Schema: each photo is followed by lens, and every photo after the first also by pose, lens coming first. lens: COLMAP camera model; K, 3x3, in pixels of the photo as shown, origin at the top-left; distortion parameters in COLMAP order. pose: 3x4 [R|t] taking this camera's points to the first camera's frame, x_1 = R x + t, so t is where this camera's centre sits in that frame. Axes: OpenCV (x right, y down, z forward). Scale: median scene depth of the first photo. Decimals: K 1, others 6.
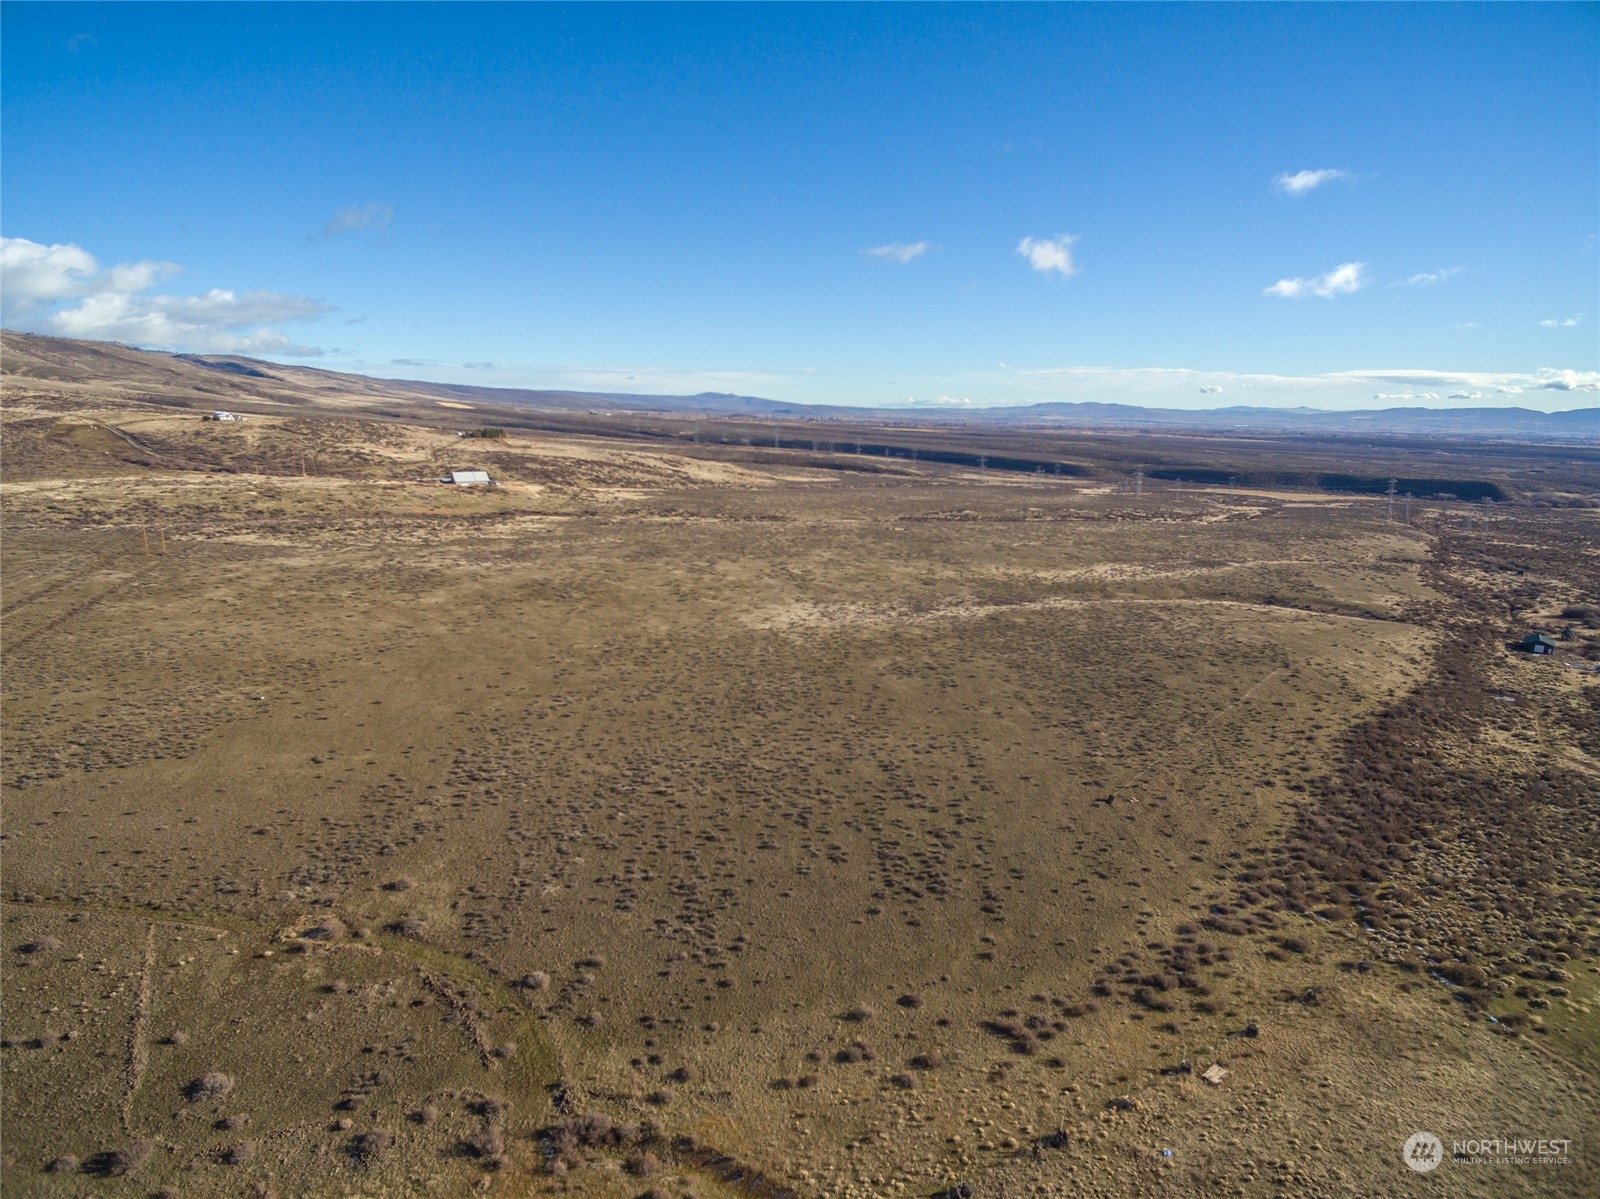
lens RADIAL K [[878.5, 0, 805.2], [0, 878.5, 599.0], [0, 0, 1]] dist [0.005164, 0.002102]
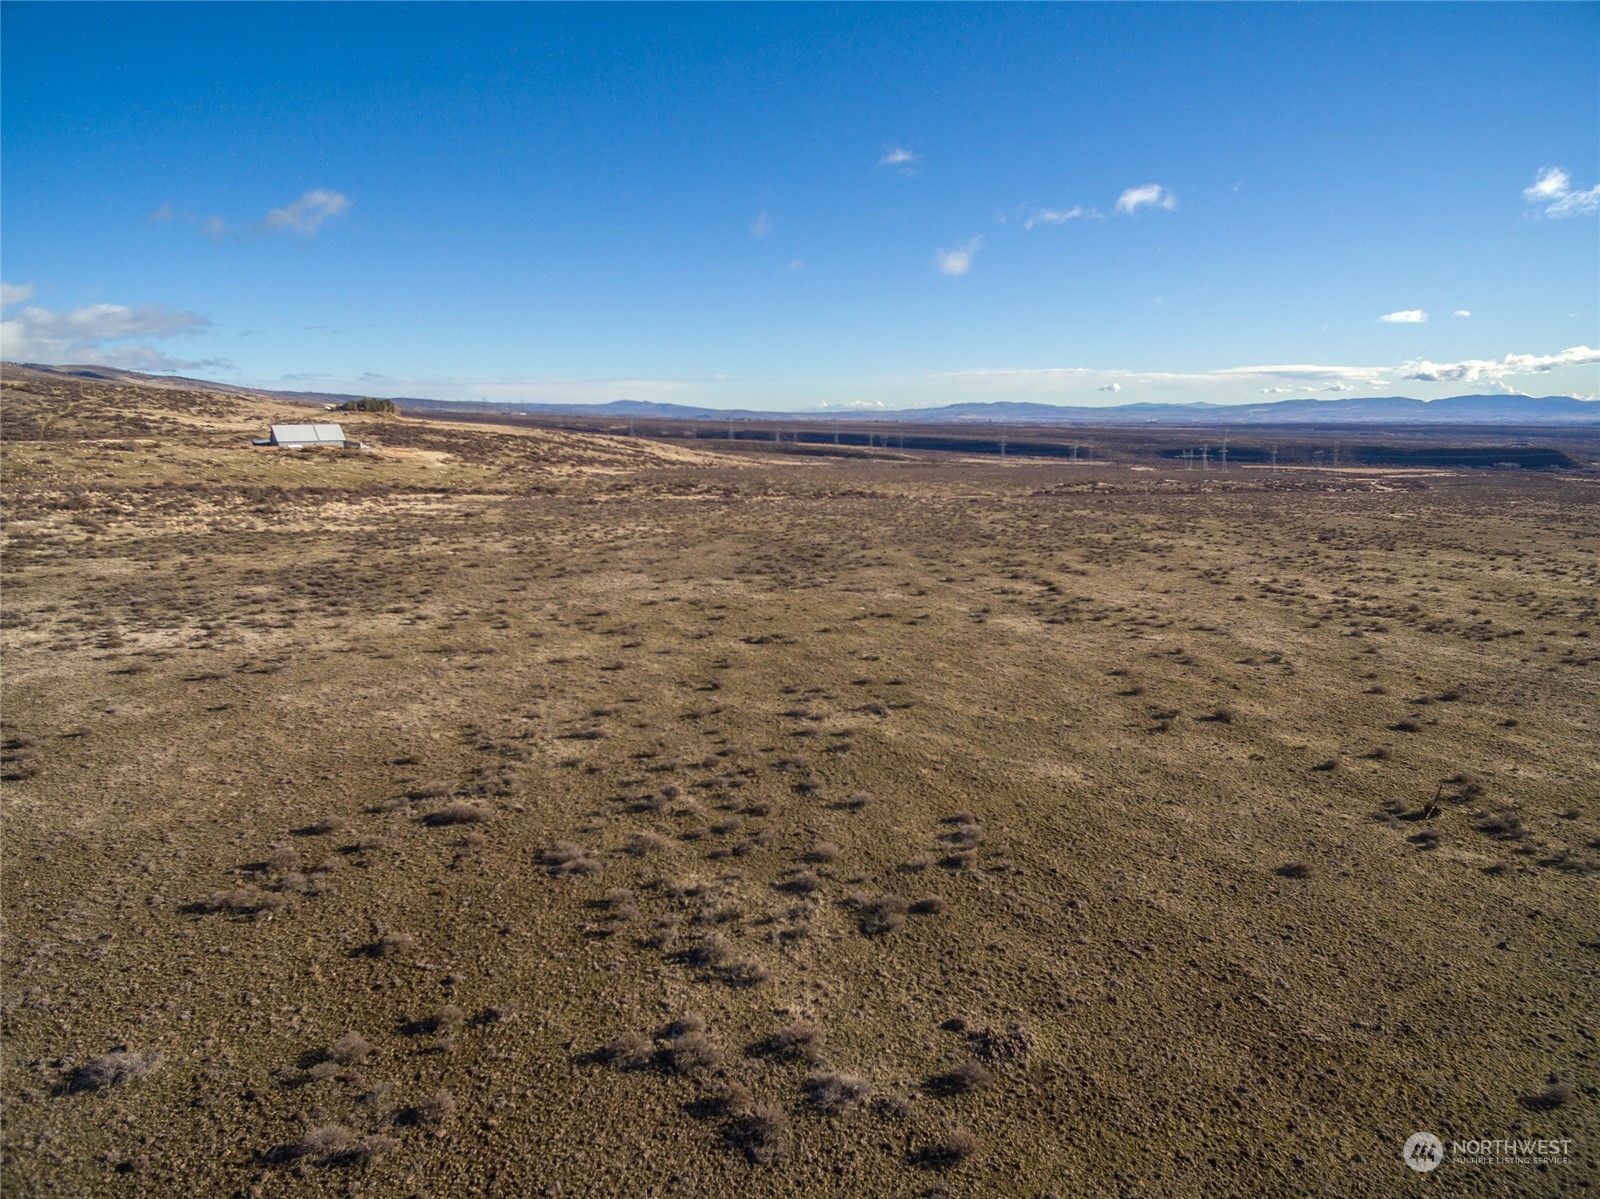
lens RADIAL K [[878.5, 0, 803.0], [0, 878.5, 608.7], [0, 0, 1]] dist [0.005164, 0.002102]
pose [[0.995560, -0.043071, 0.083695, -0.139463], [0.042717, 0.999069, 0.006024, -0.024626], [-0.083877, -0.002422, 0.996473, 0.469772]]
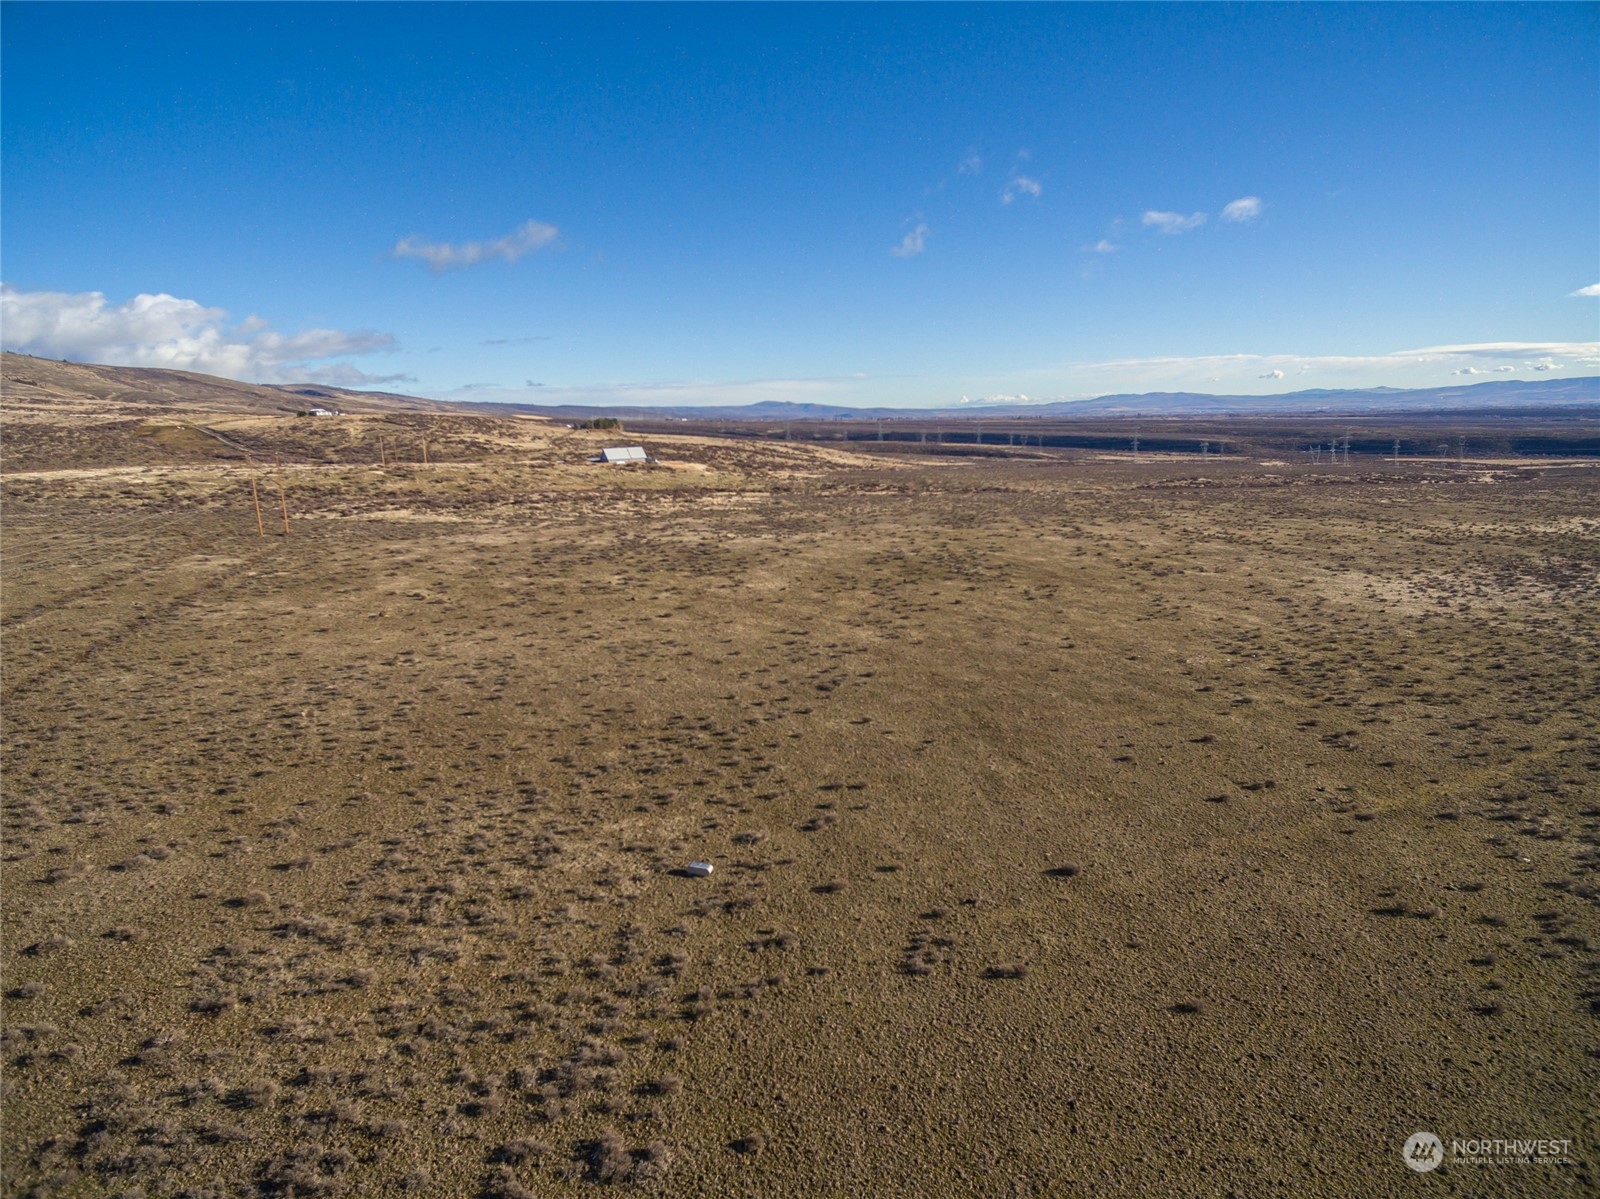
lens RADIAL K [[878.5, 0, 811.1], [0, 878.5, 607.3], [0, 0, 1]] dist [0.005164, 0.002102]
pose [[0.997358, -0.034089, -0.064152, -0.173479], [0.034240, 0.999413, 0.001254, 0.007334], [0.064072, -0.003447, 0.997939, 0.218014]]
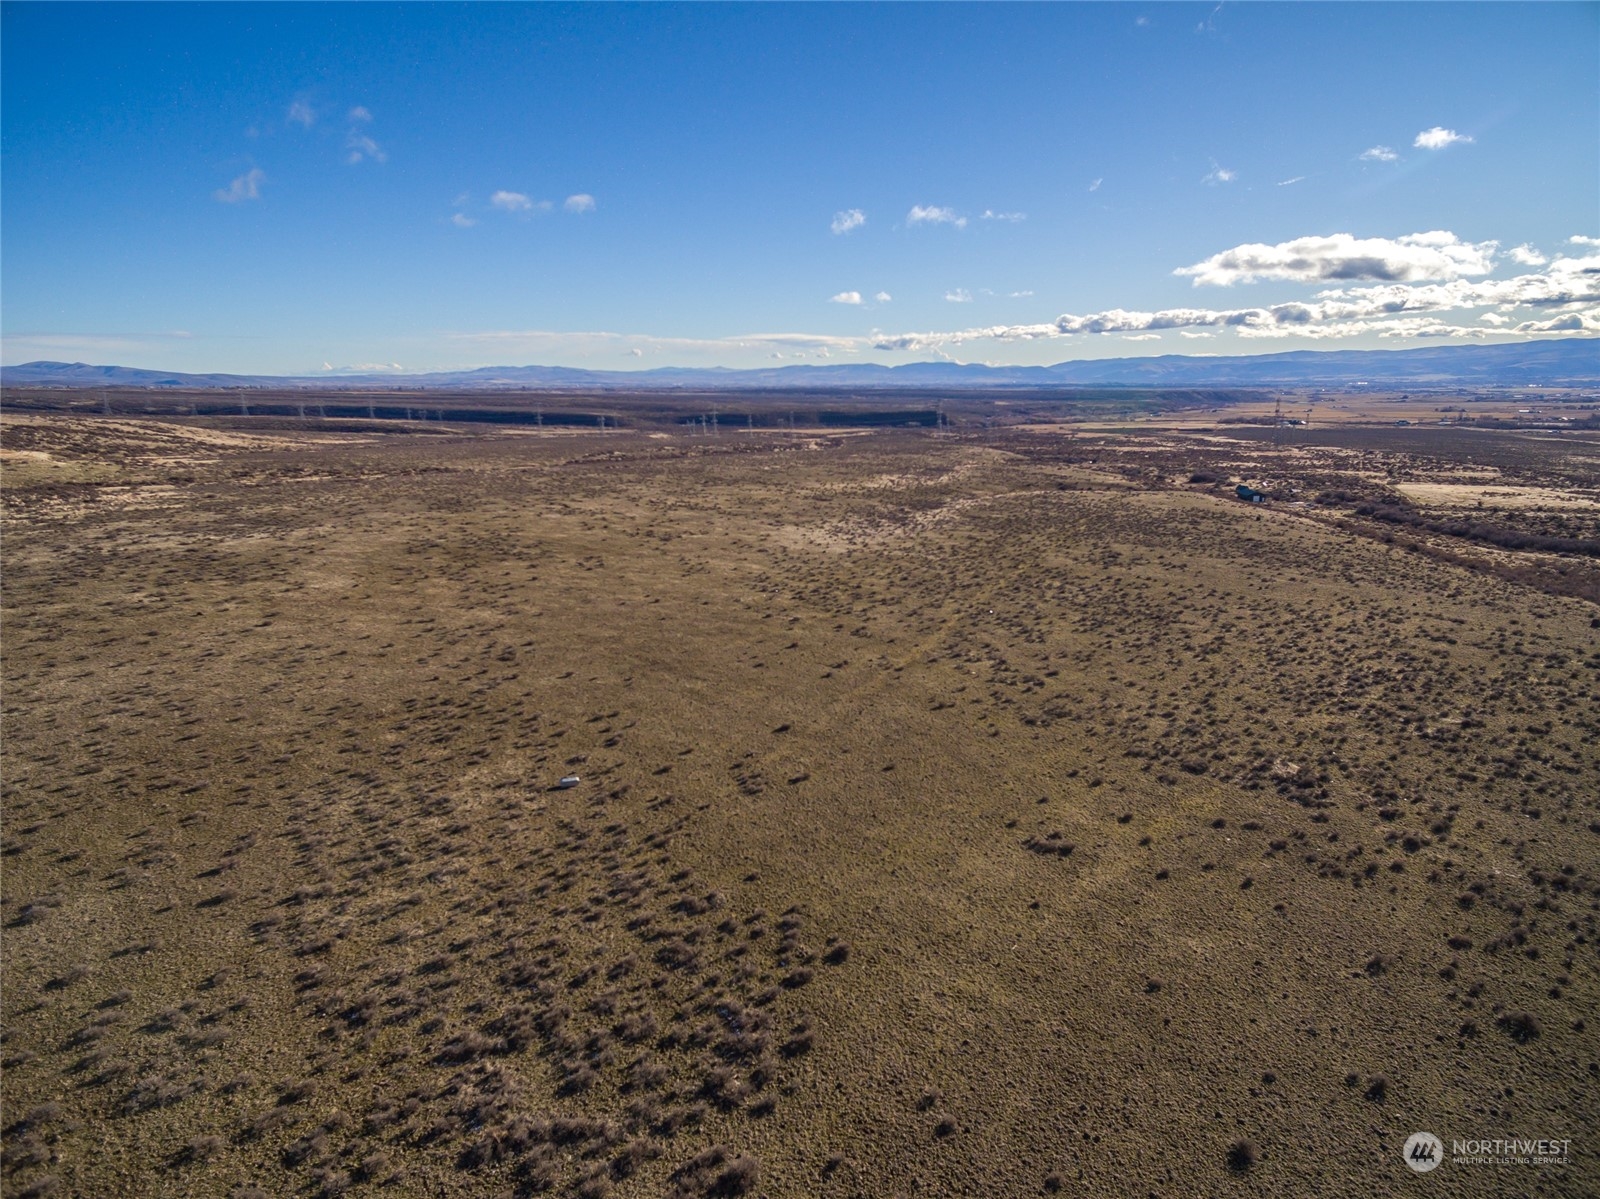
lens RADIAL K [[878.5, 0, 788.5], [0, 878.5, 593.8], [0, 0, 1]] dist [0.005164, 0.002102]
pose [[0.834972, -0.157121, 0.527384, -0.228545], [0.139508, 0.987502, 0.073327, 0.003149], [-0.532314, 0.012349, 0.846457, 0.185973]]
